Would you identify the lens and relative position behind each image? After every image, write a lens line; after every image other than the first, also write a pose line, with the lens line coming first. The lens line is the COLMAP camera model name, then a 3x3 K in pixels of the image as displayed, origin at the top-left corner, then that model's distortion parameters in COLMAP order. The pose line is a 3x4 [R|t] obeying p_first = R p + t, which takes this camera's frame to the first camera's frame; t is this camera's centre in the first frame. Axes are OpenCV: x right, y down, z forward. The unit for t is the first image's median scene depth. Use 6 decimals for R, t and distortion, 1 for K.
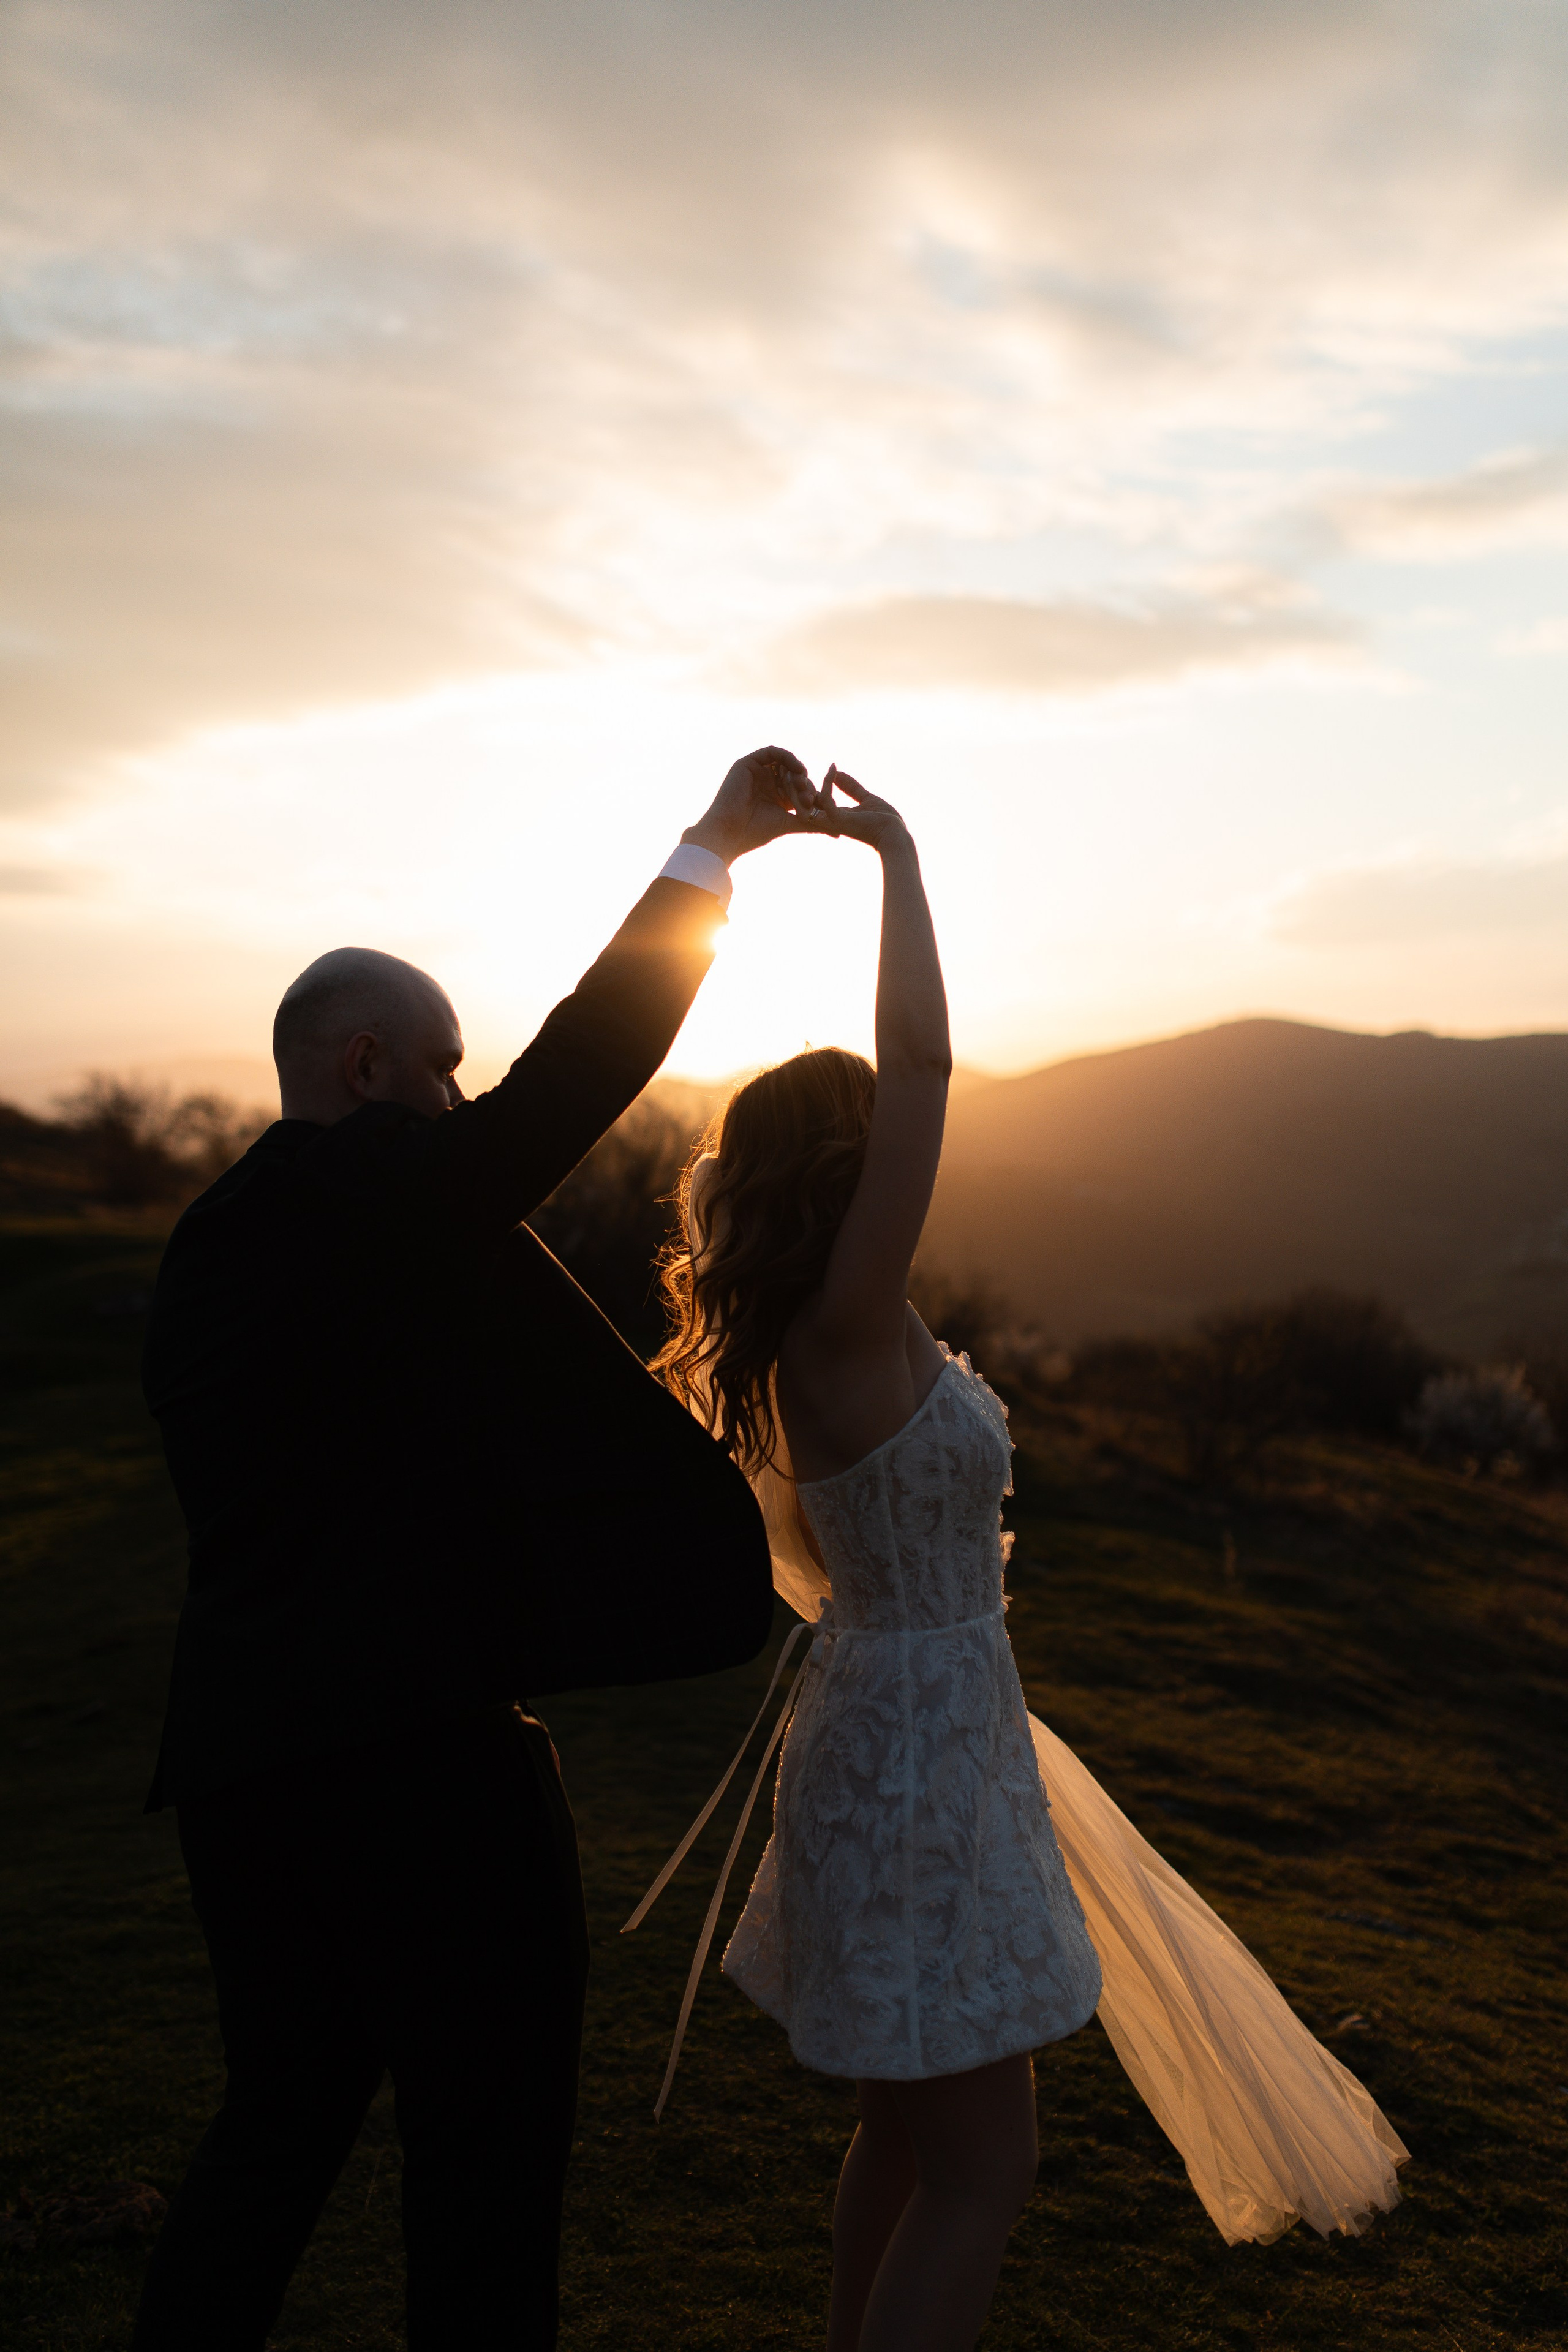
lens RADIAL K [[2362.0, 0, 772.7], [0, 2362.0, 1181.2], [0, 0, 1]] dist [0.003594, 0.002253]
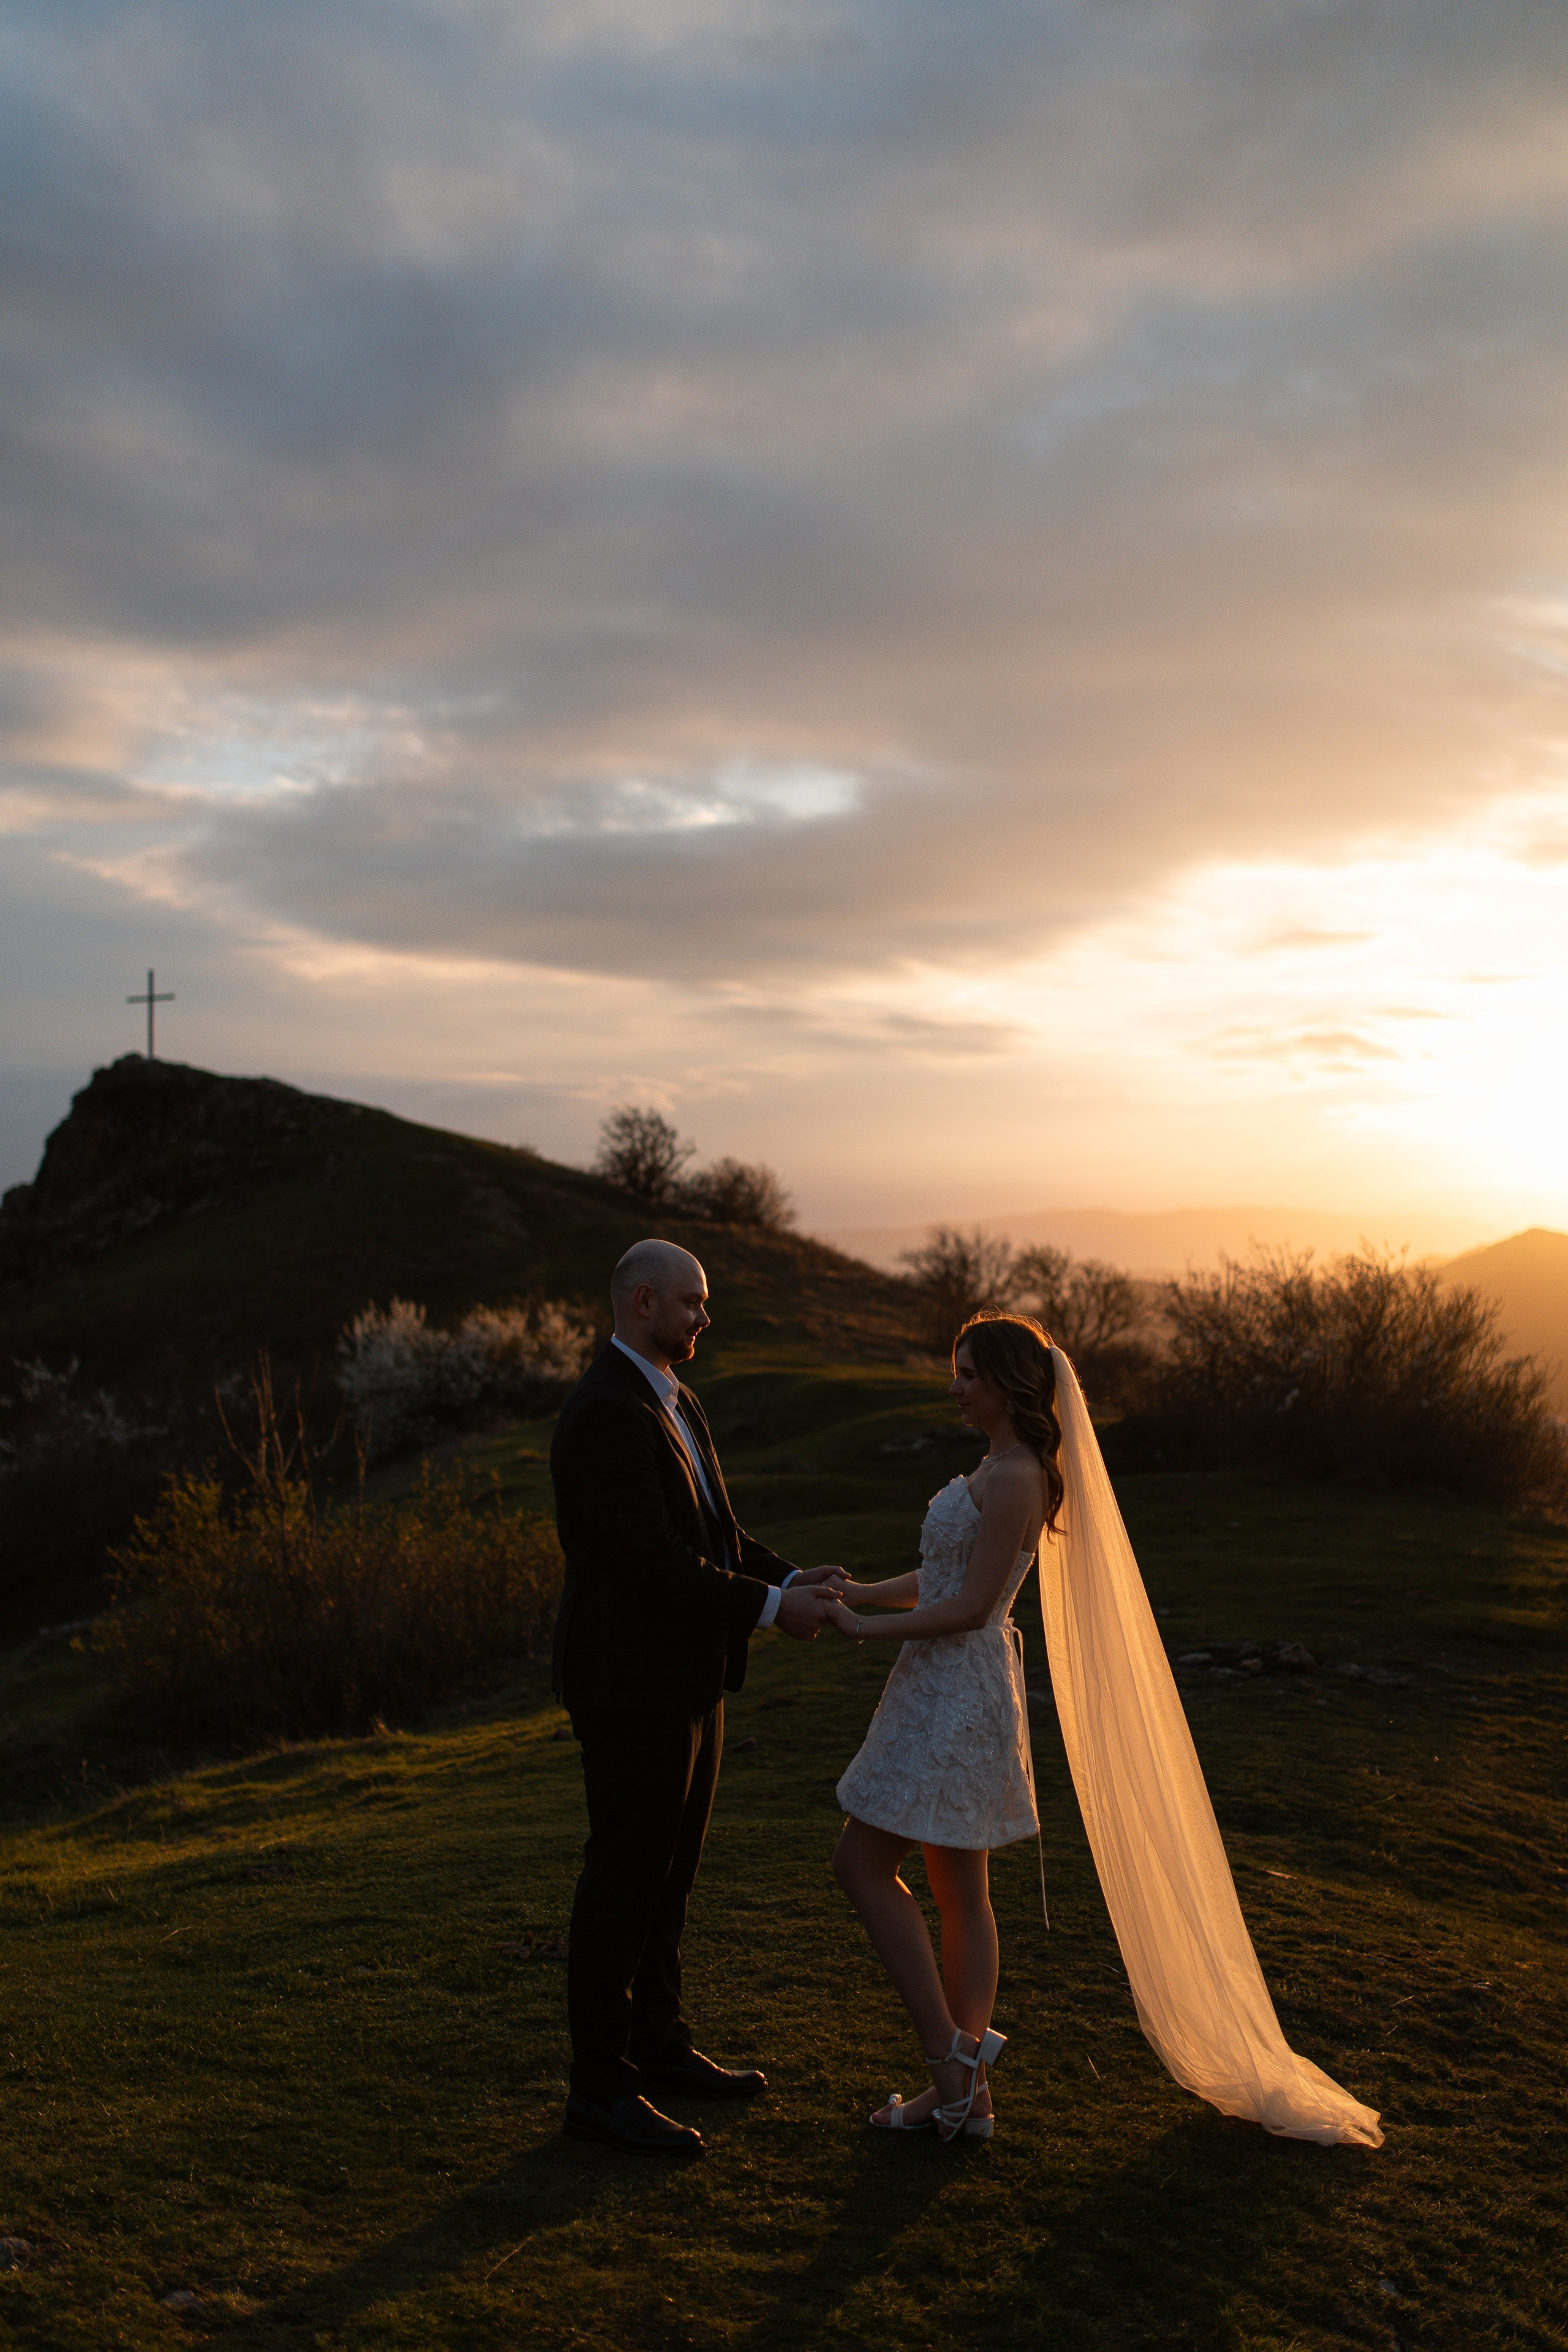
lens RADIAL K [[2366.0, 0, 784.0], [0, 2366.0, 1176.0], [0, 0, 1]] dist [0.000814, 0.006684]
pose [[0.936646, -0.006746, -0.350213, 0.170156], [-0.016604, 0.997836, -0.063628, -0.008123], [0.349885, 0.065412, 0.934506, -0.217770]]
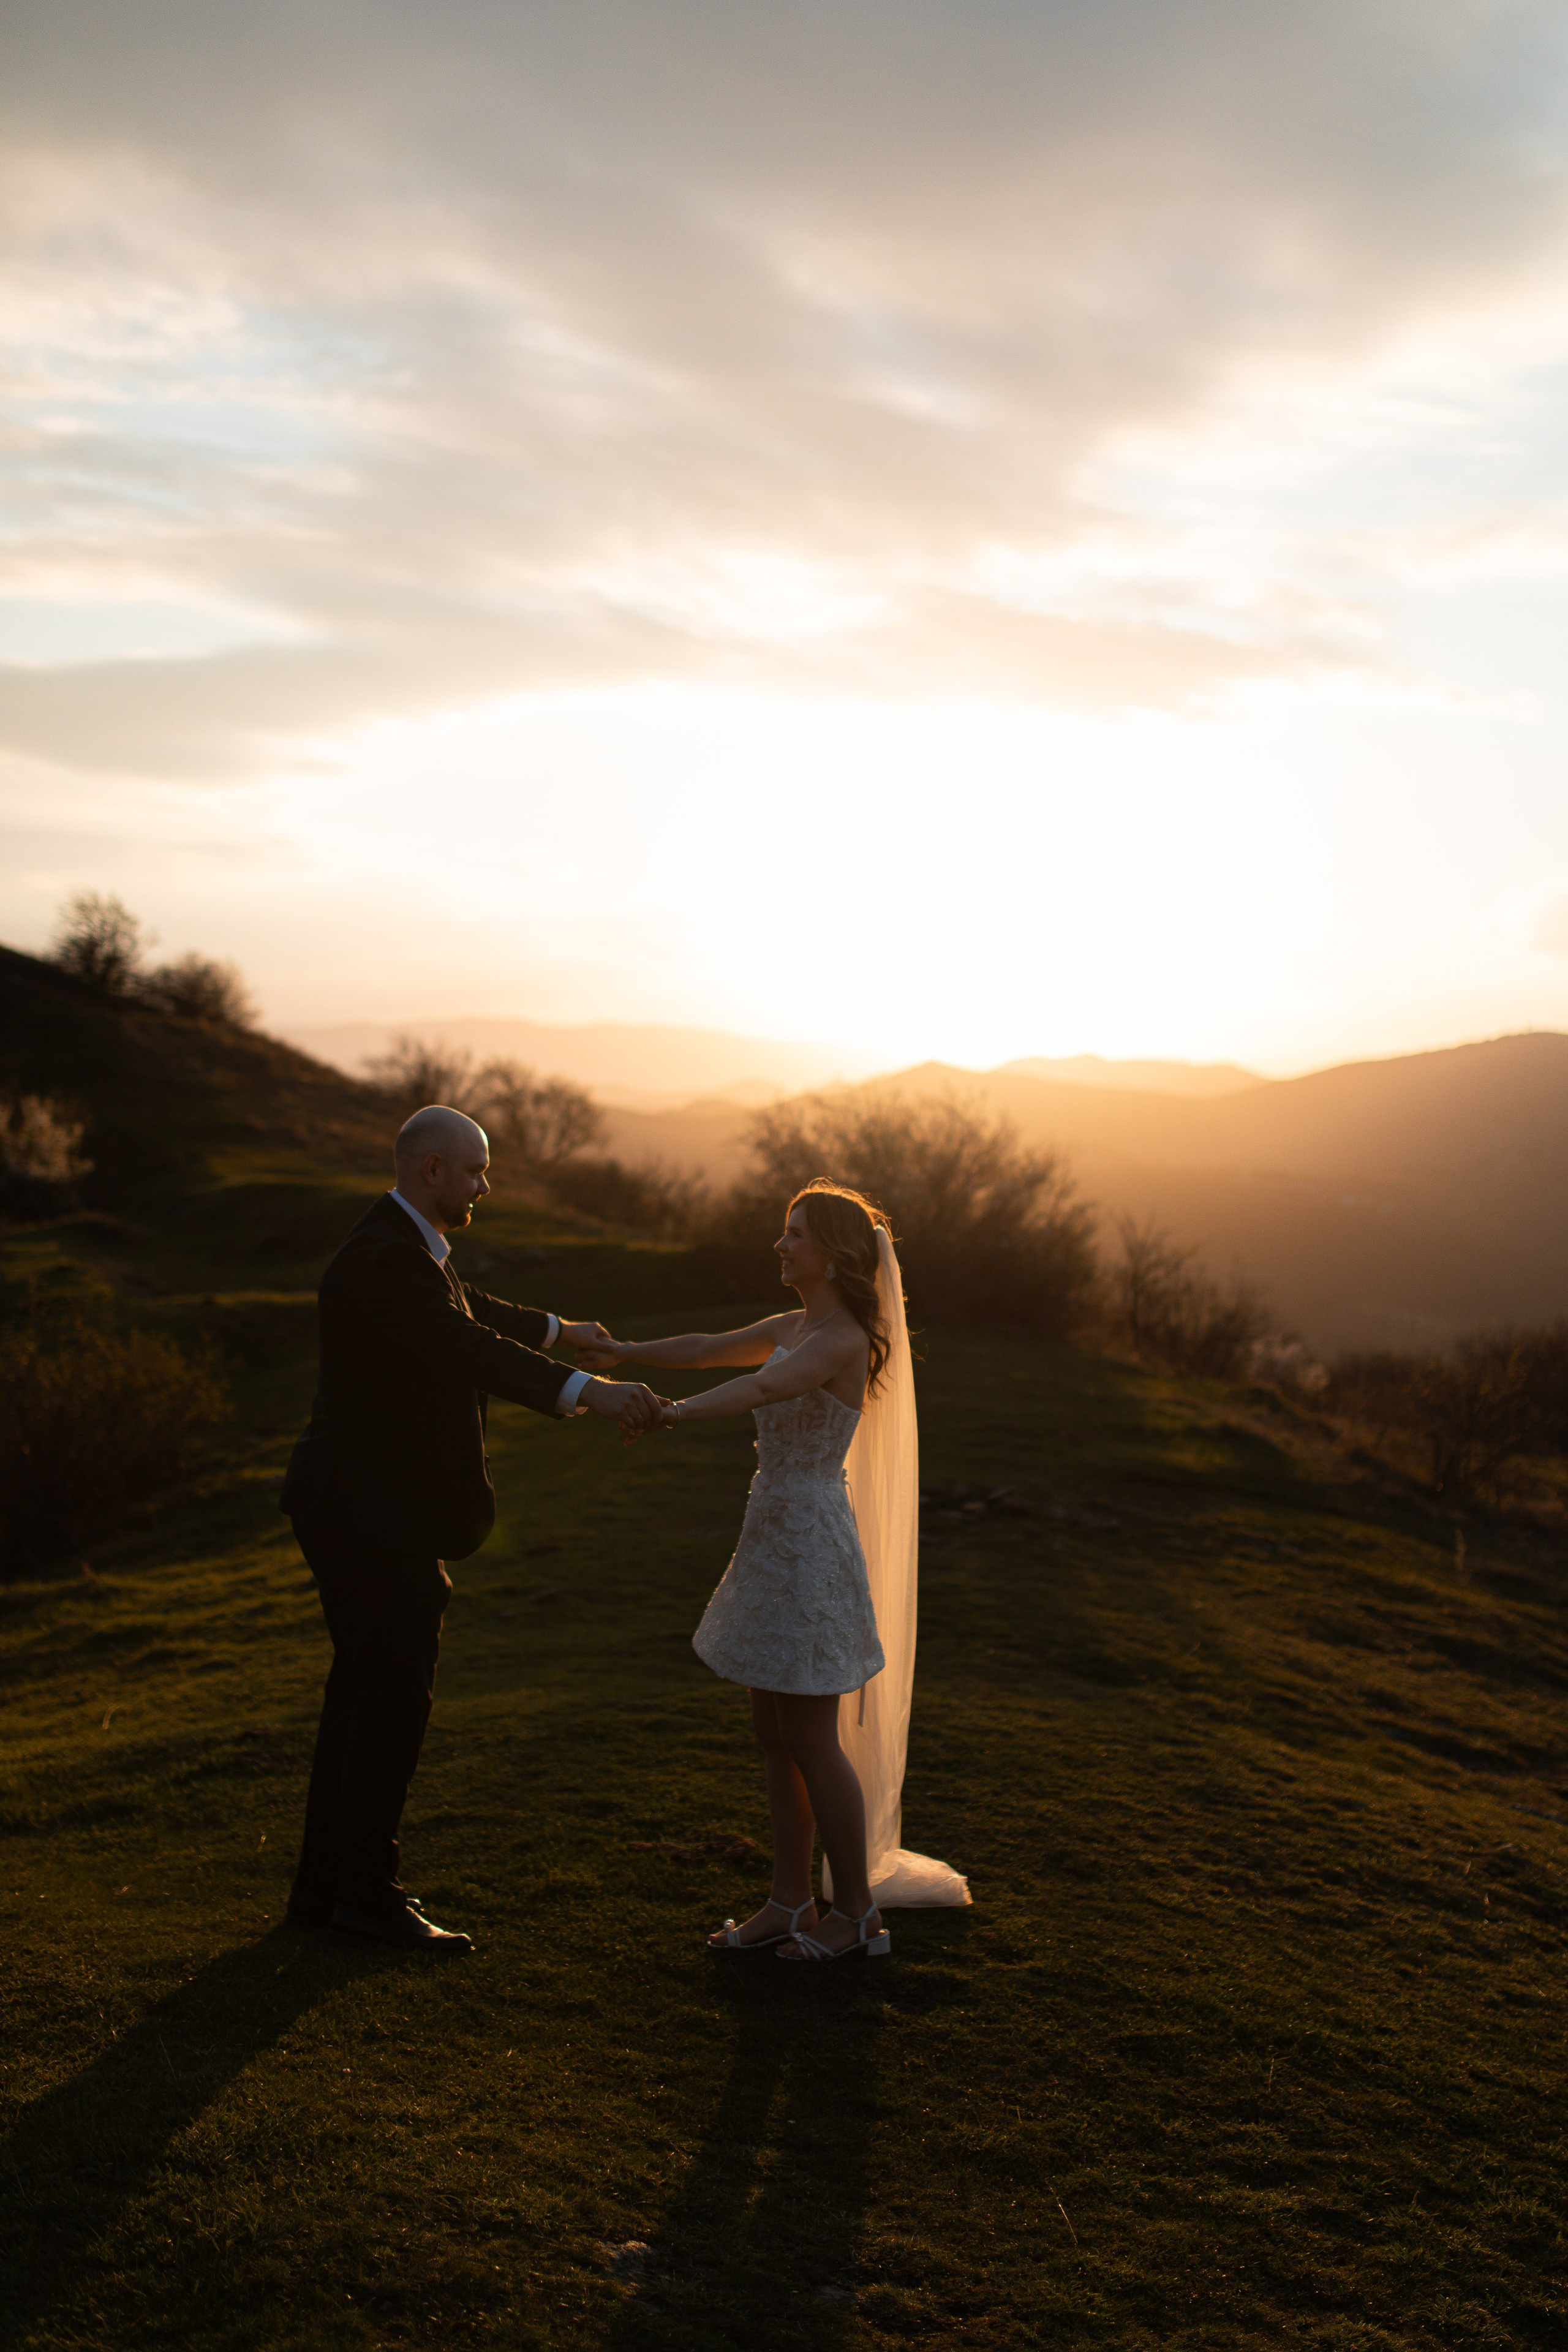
lens RADIAL K [[2362.0, 0, 772.7], [0, 2362.0, 1181.2], [0, 0, 1]] dist [0.003594, 0.002253]
pose [[0.992253, 0.059095, -0.109281, -0.031750], [-0.058278, 0.998244, 0.010659, -0.019310], [0.109719, -0.004207, 0.993954, -0.232796]]
